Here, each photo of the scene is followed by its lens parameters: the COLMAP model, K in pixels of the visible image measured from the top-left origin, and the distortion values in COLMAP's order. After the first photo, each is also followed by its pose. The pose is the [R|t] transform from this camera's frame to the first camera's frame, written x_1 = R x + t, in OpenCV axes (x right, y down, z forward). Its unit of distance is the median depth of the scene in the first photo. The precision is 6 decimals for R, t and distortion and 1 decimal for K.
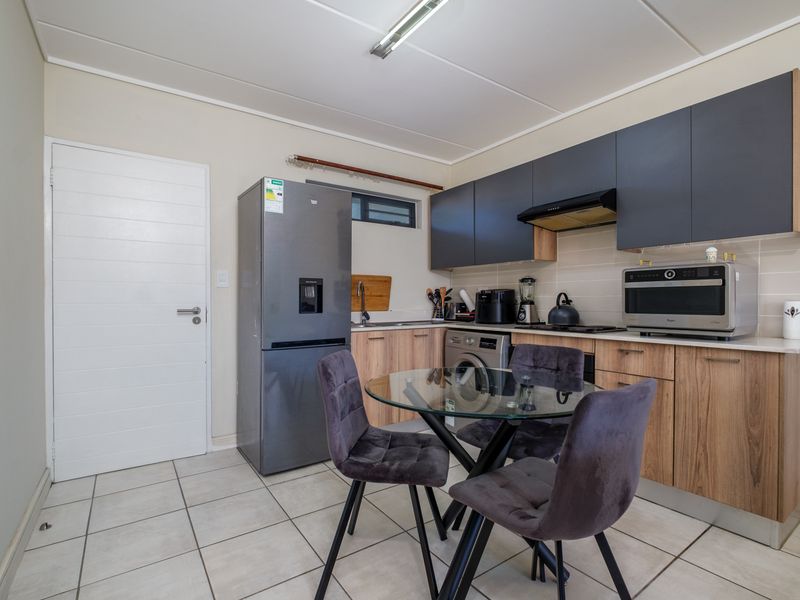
lens RADIAL K [[391.1, 0, 404.2], [0, 391.1, 299.1], [0, 0, 1]] dist [-0.000609, 0.000073]
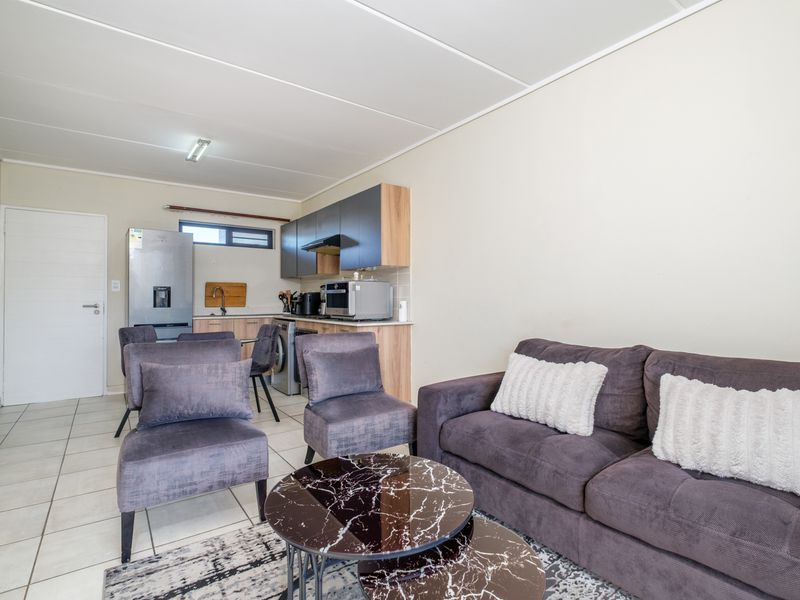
lens RADIAL K [[407.5, 0, 402.8], [0, 407.5, 298.5], [0, 0, 1]] dist [-0.003344, -0.000612]
pose [[0.999983, 0.001370, 0.005646, 0.627090], [-0.001380, 0.999997, 0.001822, -0.005890], [-0.005643, -0.001830, 0.999982, -0.597313]]
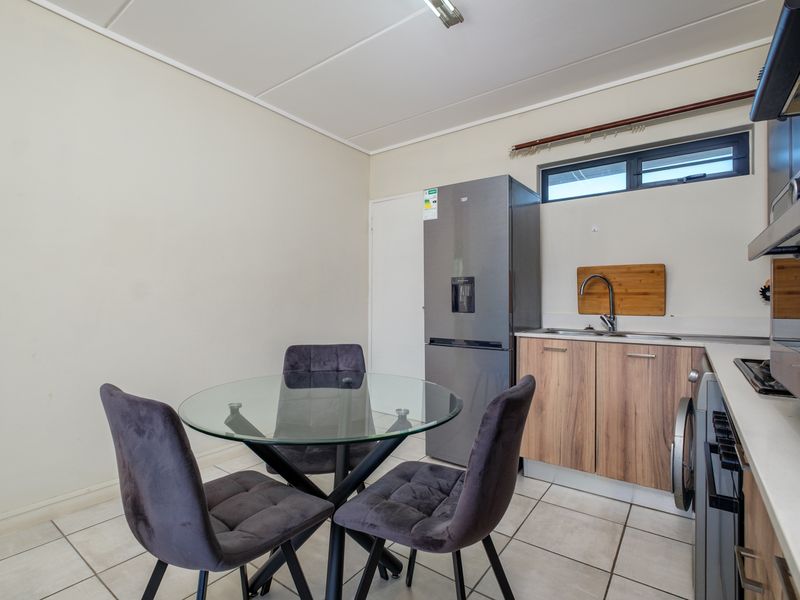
lens RADIAL K [[407.5, 0, 402.8], [0, 407.5, 298.5], [0, 0, 1]] dist [-0.003344, -0.000612]
pose [[0.330151, -0.003258, -0.943923, 0.546847], [0.000222, 0.999994, -0.003373, 0.002671], [0.943928, 0.000904, 0.330149, 0.416114]]
